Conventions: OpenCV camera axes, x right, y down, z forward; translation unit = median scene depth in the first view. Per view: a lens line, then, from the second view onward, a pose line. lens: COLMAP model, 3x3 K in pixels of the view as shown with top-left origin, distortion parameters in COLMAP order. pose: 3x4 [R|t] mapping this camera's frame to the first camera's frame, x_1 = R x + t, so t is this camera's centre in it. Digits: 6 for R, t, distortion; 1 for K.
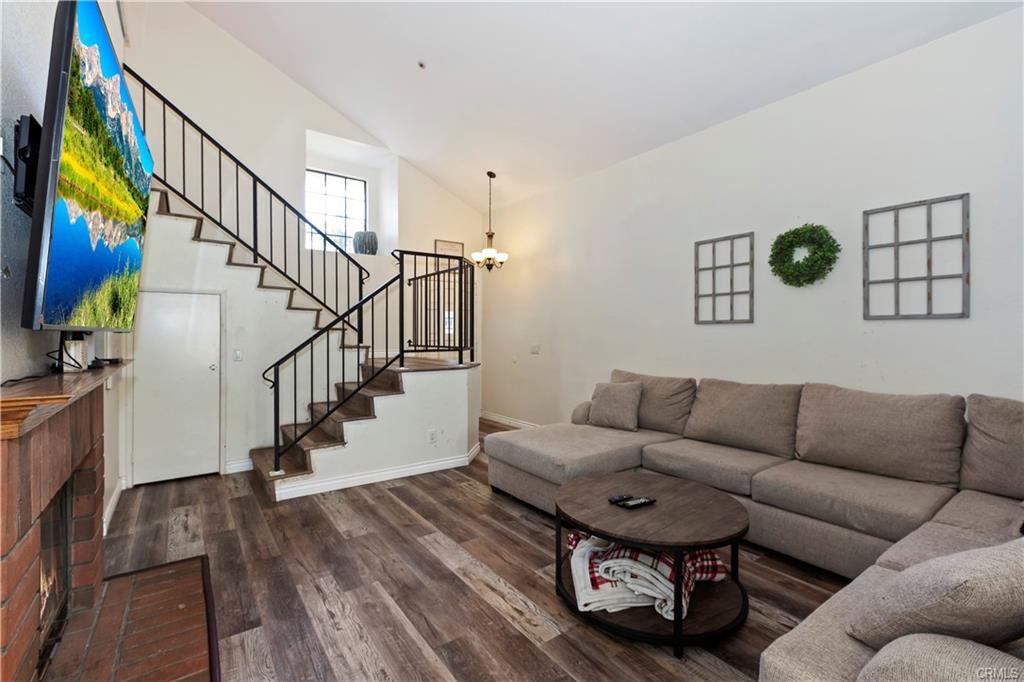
lens RADIAL K [[461.7, 0, 503.7], [0, 461.7, 337.6], [0, 0, 1]] dist [0.005271, -0.002646]
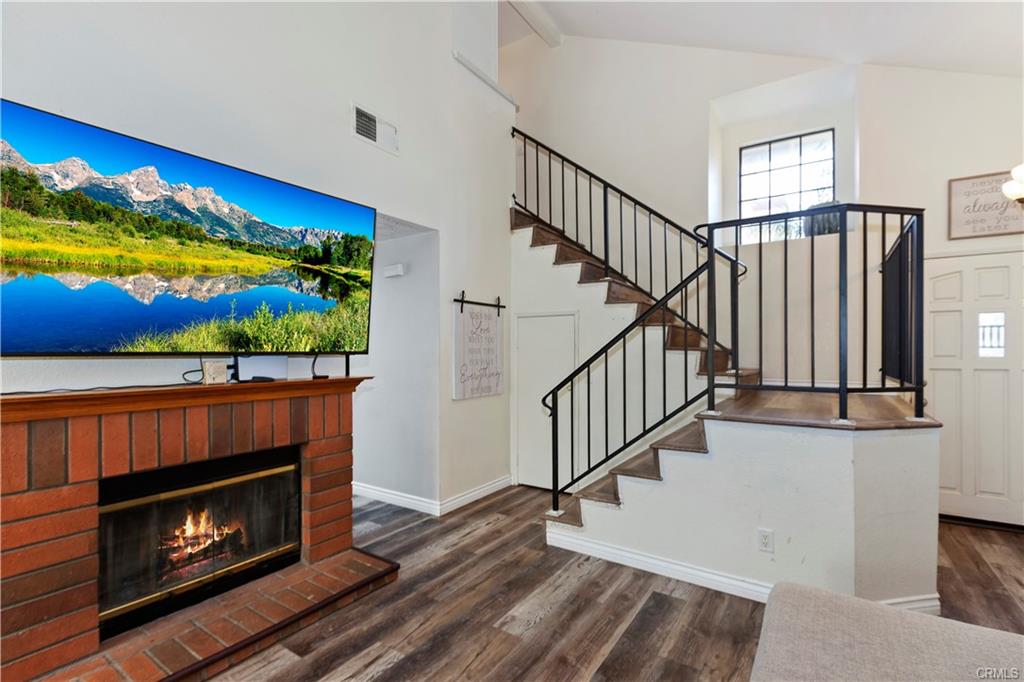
lens RADIAL K [[461.7, 0, 508.2], [0, 461.7, 354.9], [0, 0, 1]] dist [0.005271, -0.002646]
pose [[0.346935, 0.009675, -0.937839, 0.348857], [-0.003602, 0.999953, 0.008984, -0.021075], [0.937882, 0.000261, 0.346954, 0.679974]]
